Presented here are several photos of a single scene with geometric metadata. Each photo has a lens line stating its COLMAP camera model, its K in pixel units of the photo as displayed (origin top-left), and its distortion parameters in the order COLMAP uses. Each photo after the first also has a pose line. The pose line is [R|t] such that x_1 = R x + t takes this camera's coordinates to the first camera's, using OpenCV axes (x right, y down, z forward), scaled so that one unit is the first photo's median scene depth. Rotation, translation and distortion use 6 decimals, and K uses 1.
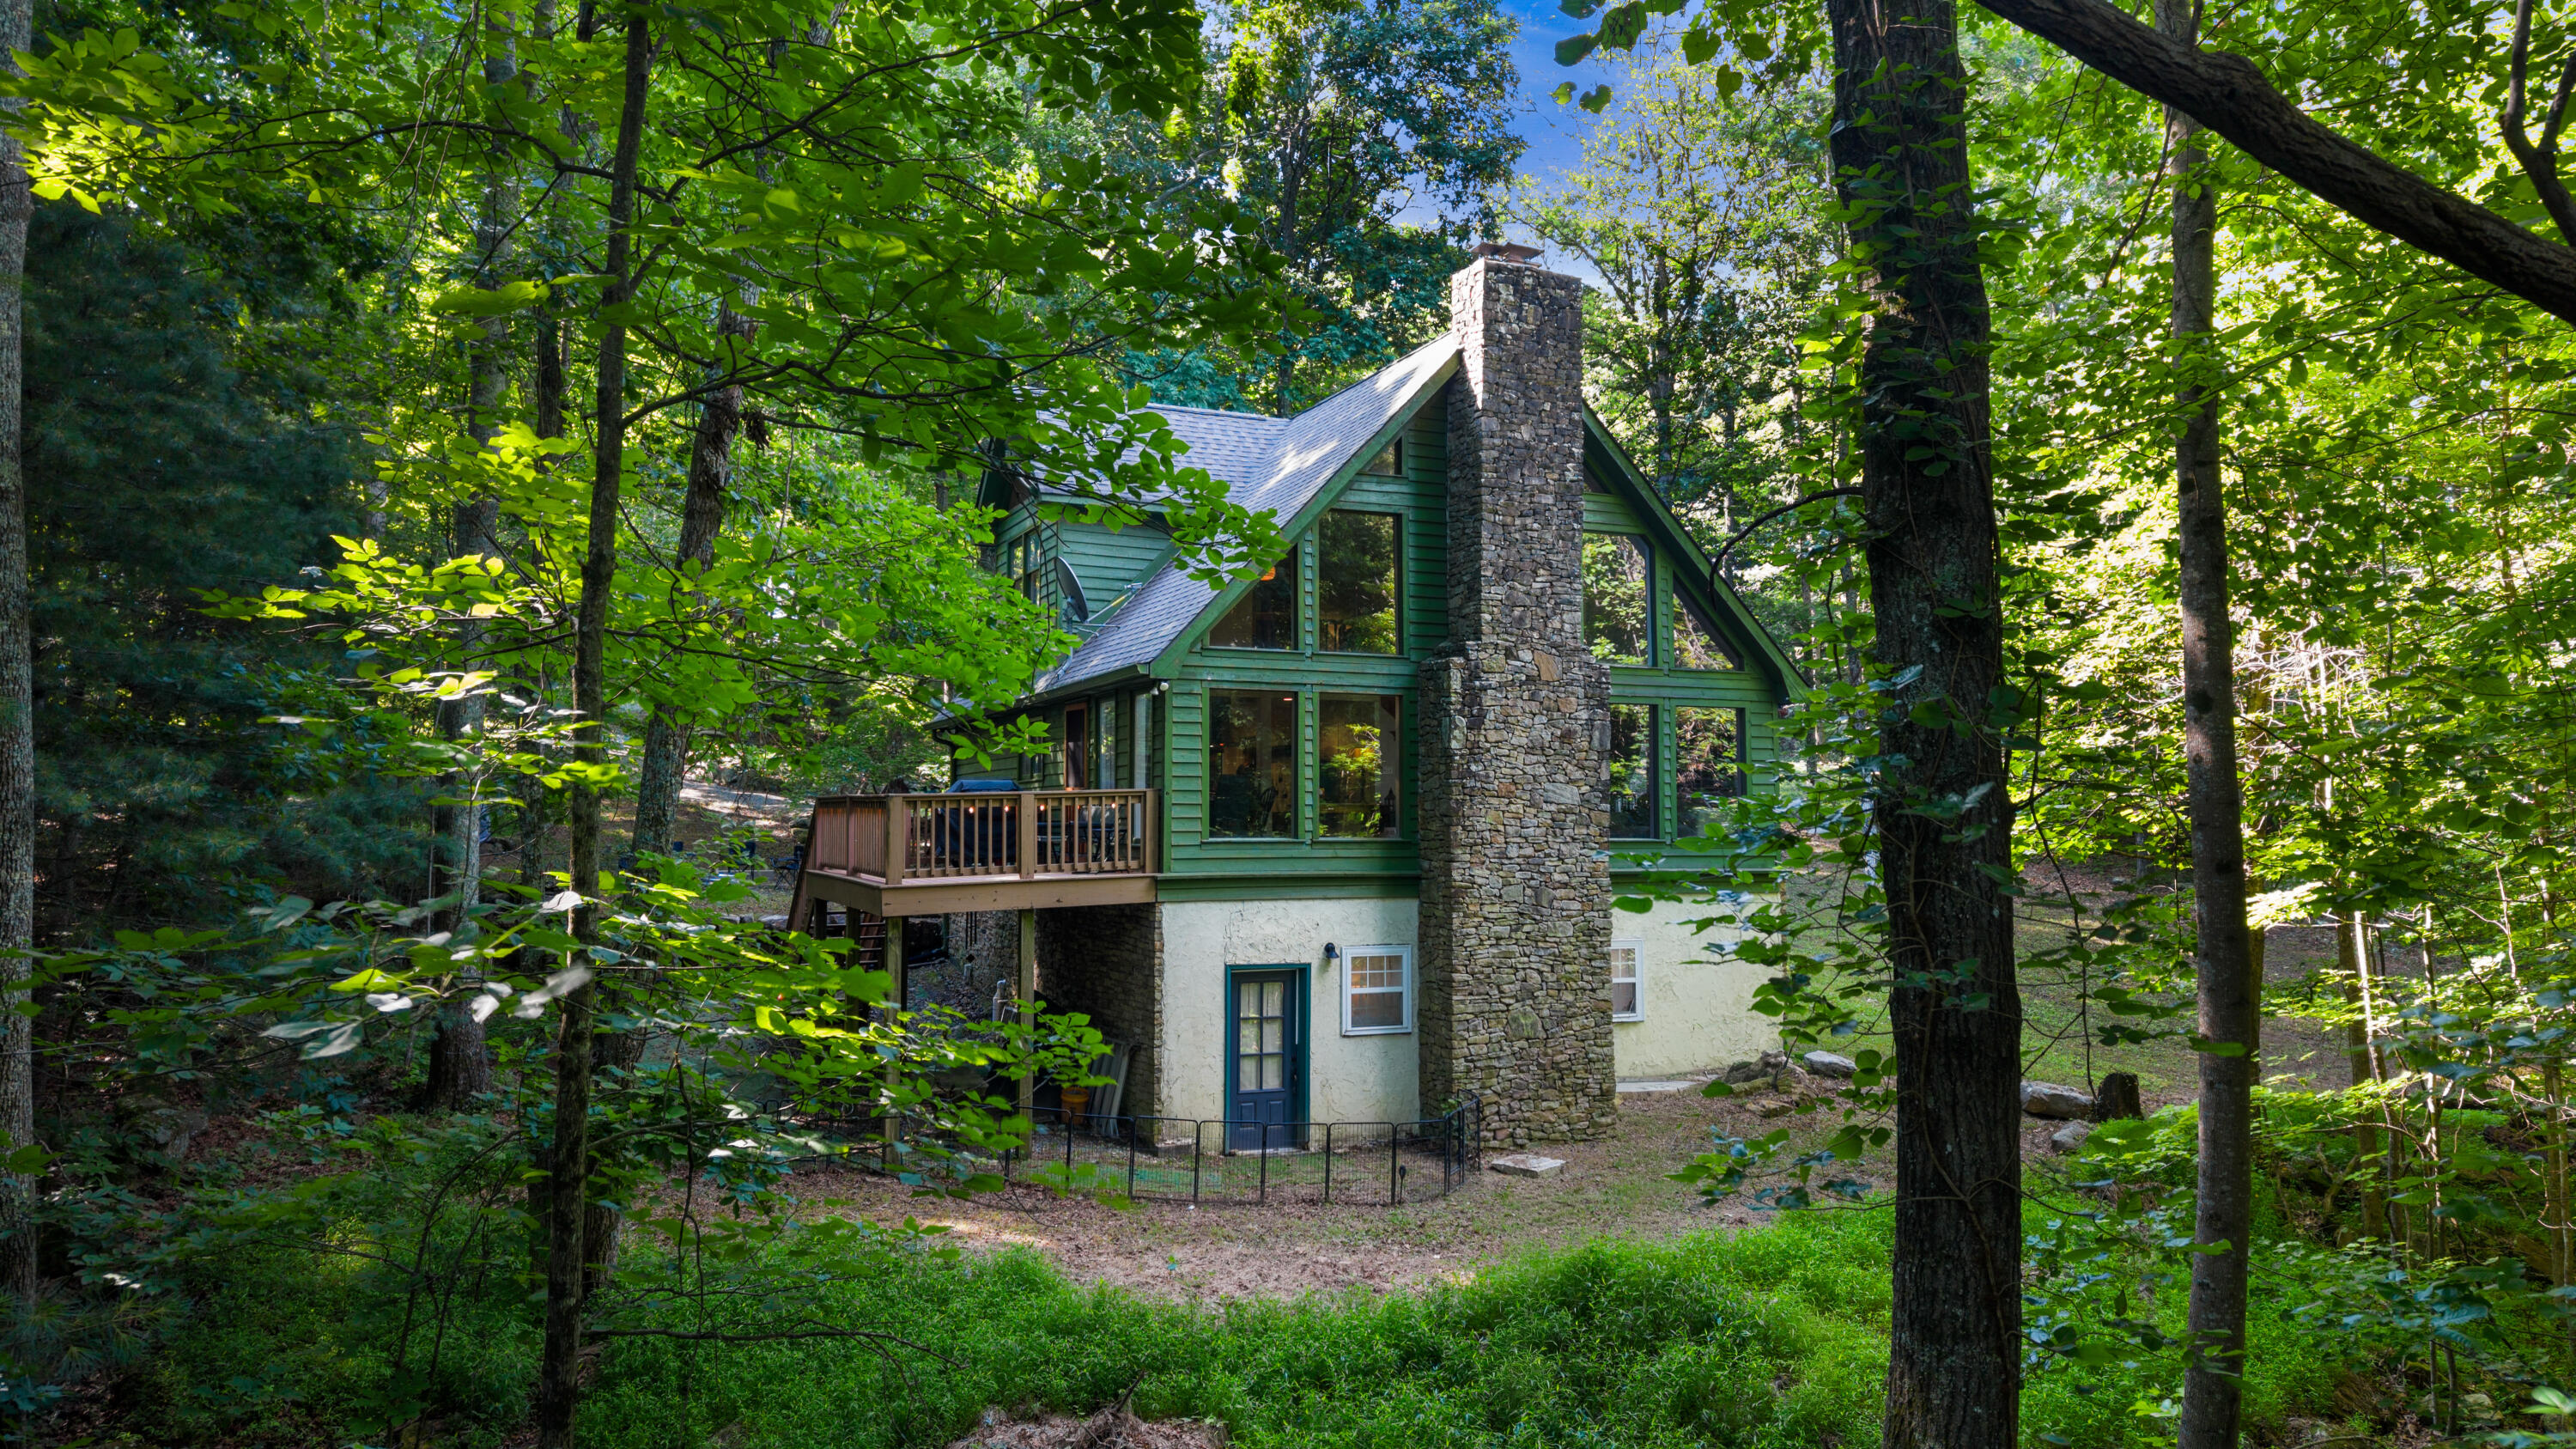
lens RADIAL K [[1765.3, 0, 1290.0], [0, 1765.3, 714.4], [0, 0, 1]] dist [0.036132, -0.067350]
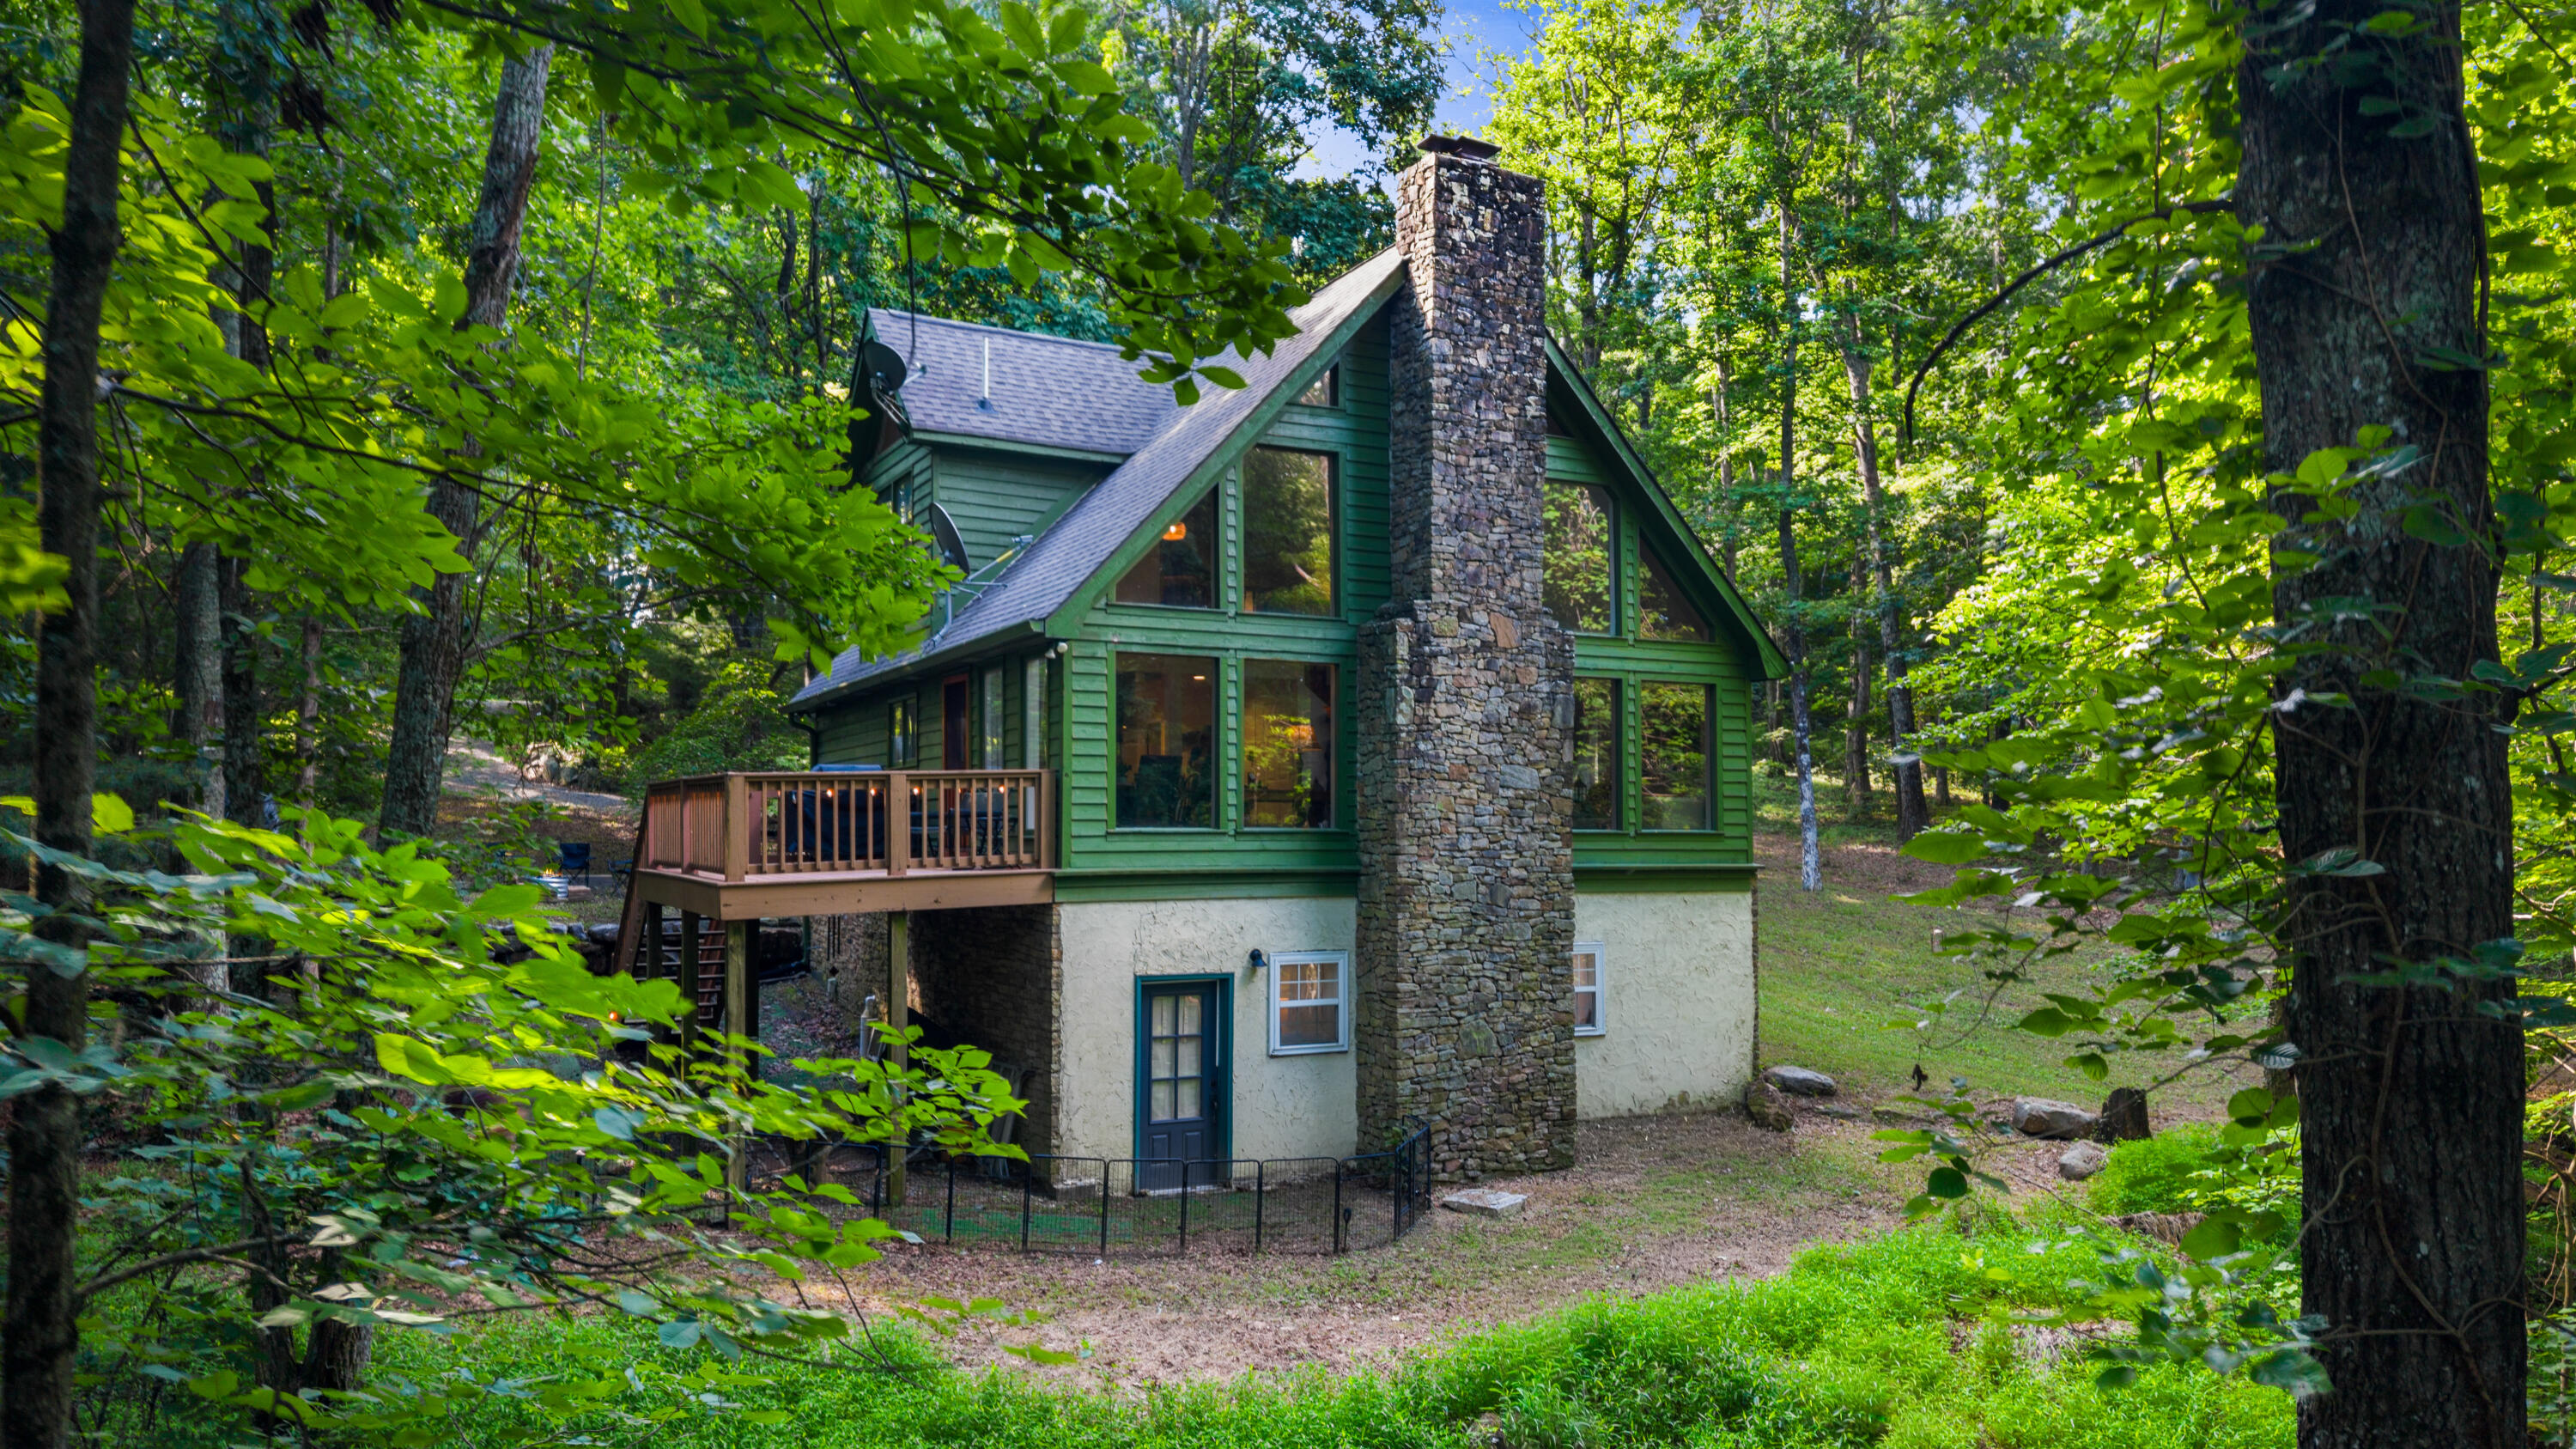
lens RADIAL K [[1765.3, 0, 1302.2], [0, 1765.3, 801.1], [0, 0, 1]] dist [0.036132, -0.067350]
pose [[0.997158, -0.000168, 0.075342, -0.019478], [-0.002994, 0.999120, 0.041847, 0.020709], [-0.075283, -0.041954, 0.996279, 0.141020]]
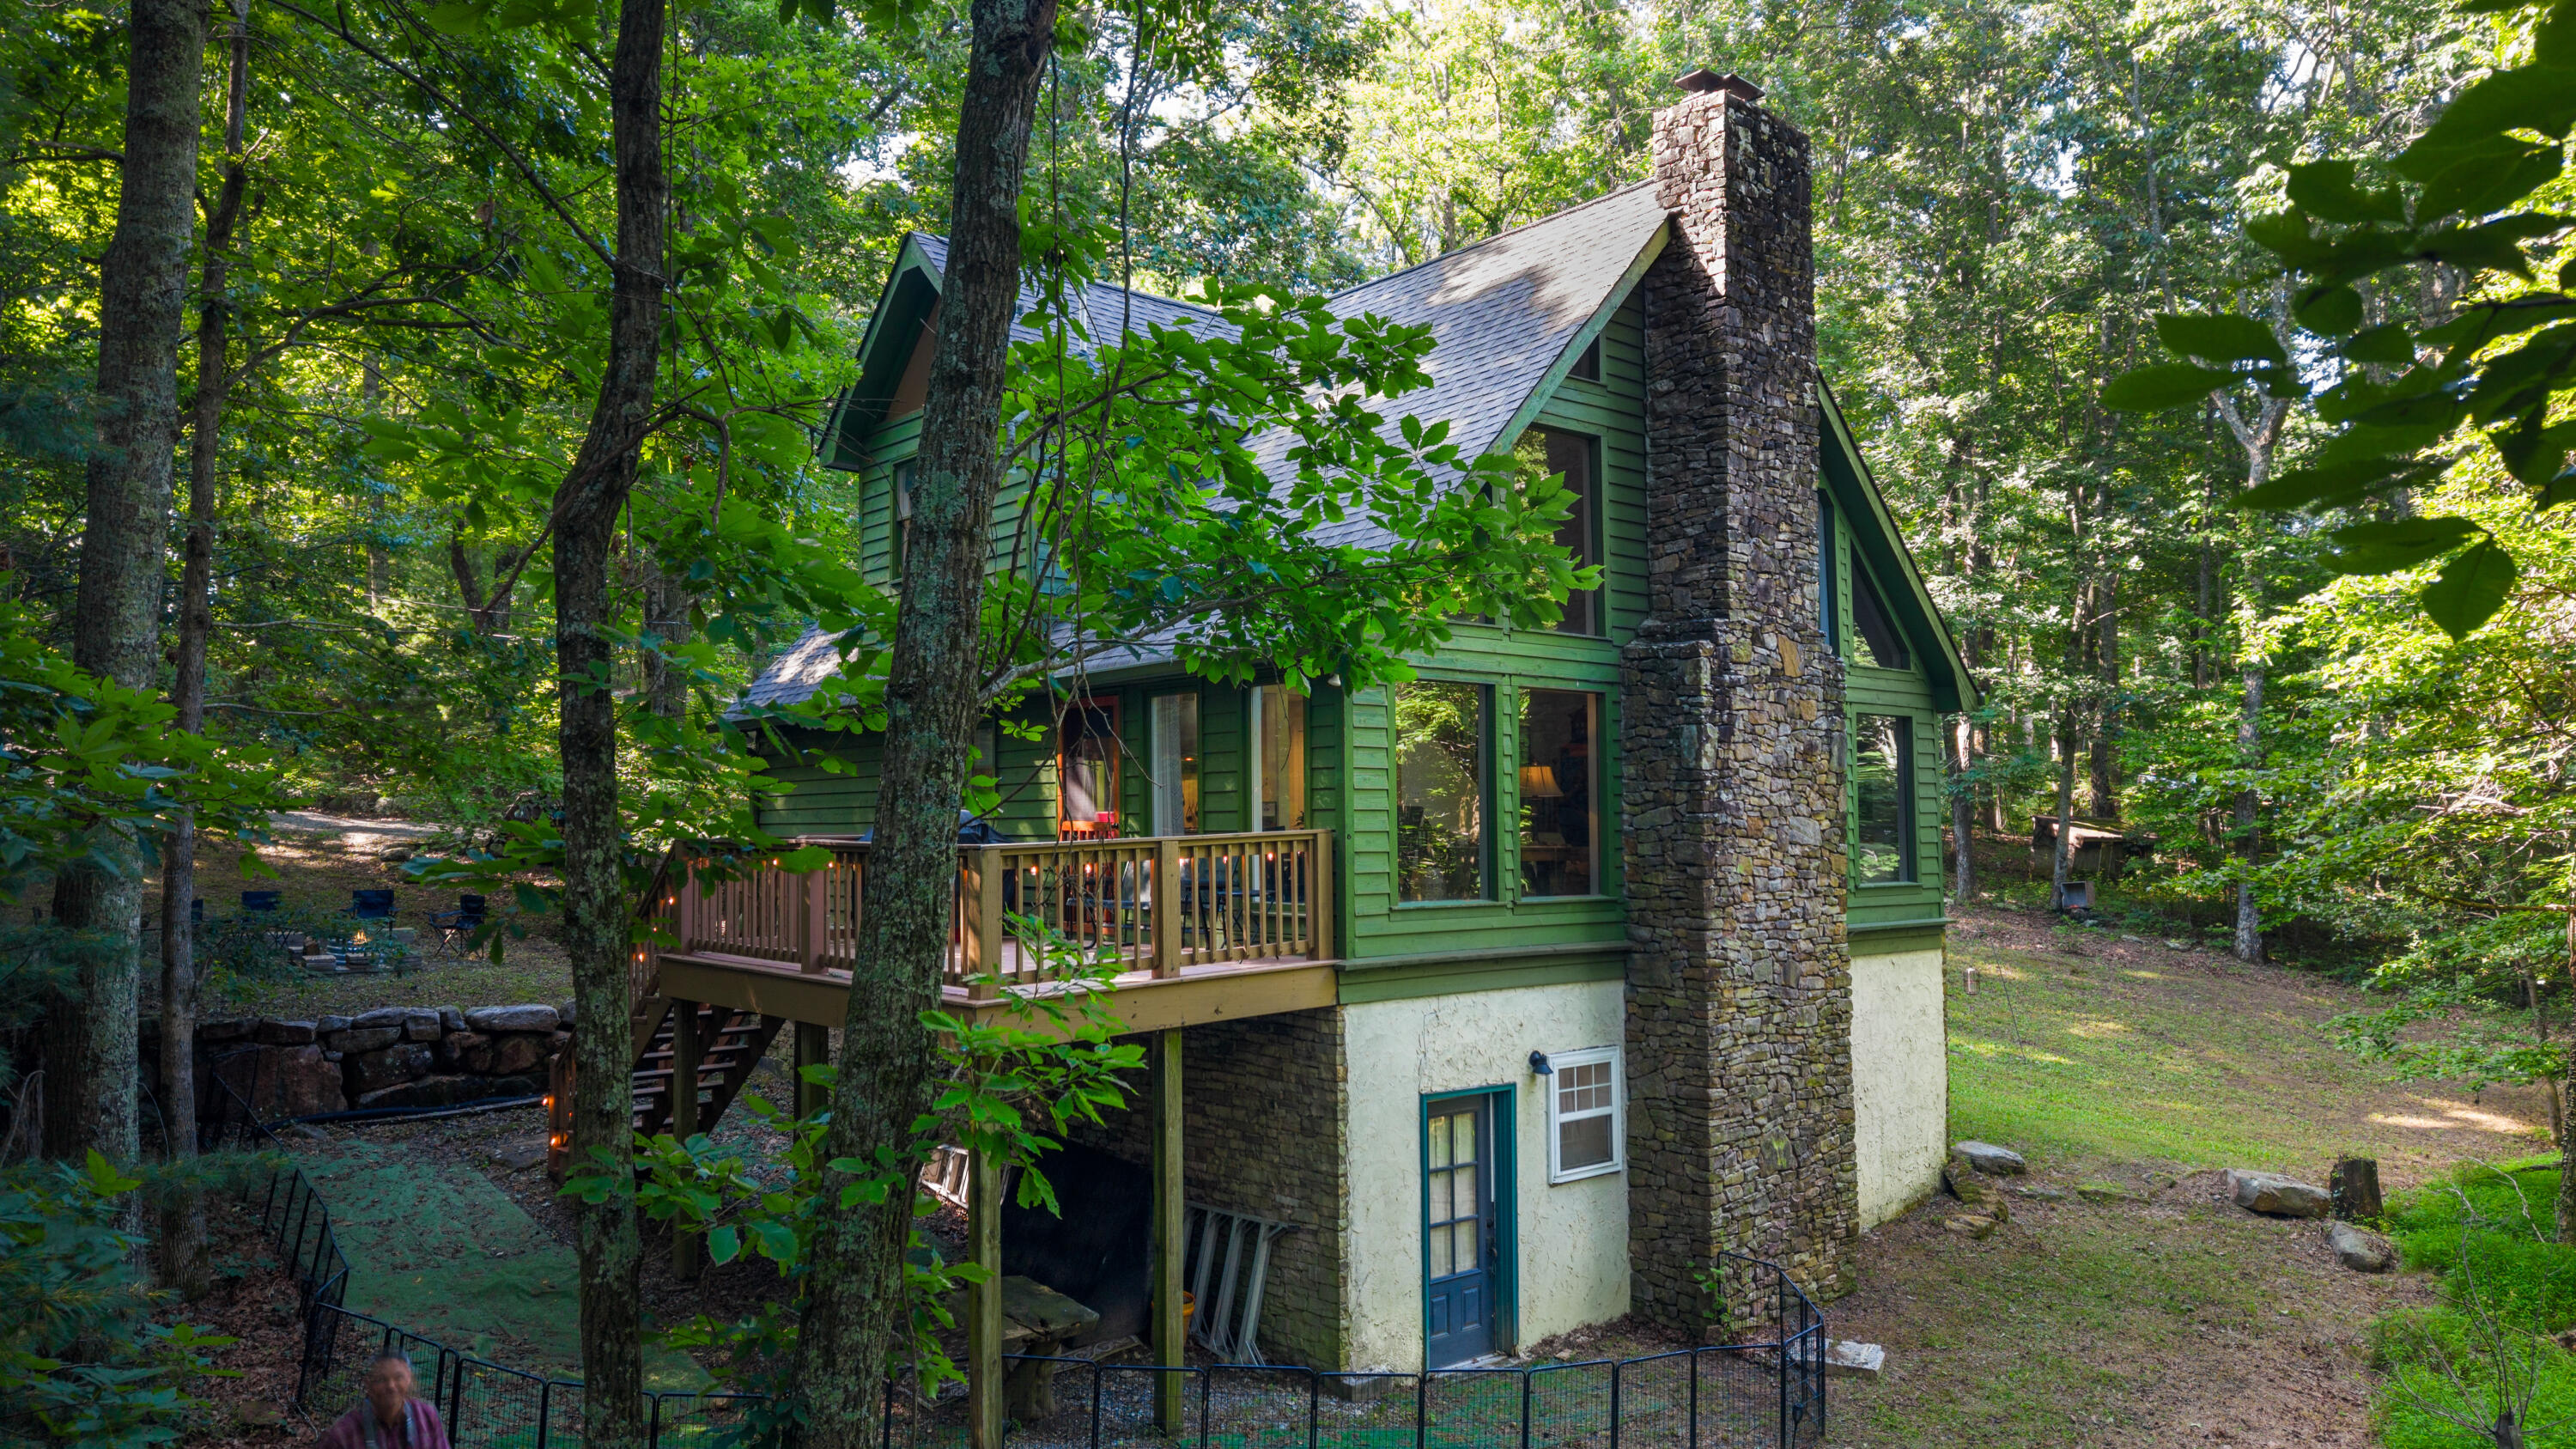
lens RADIAL K [[1765.3, 0, 1295.0], [0, 1765.3, 723.3], [0, 0, 1]] dist [0.036132, -0.067350]
pose [[0.953759, 0.013014, 0.300289, -0.274064], [-0.015046, 0.999877, 0.004456, 0.000195], [-0.300194, -0.008768, 0.953838, 0.368793]]
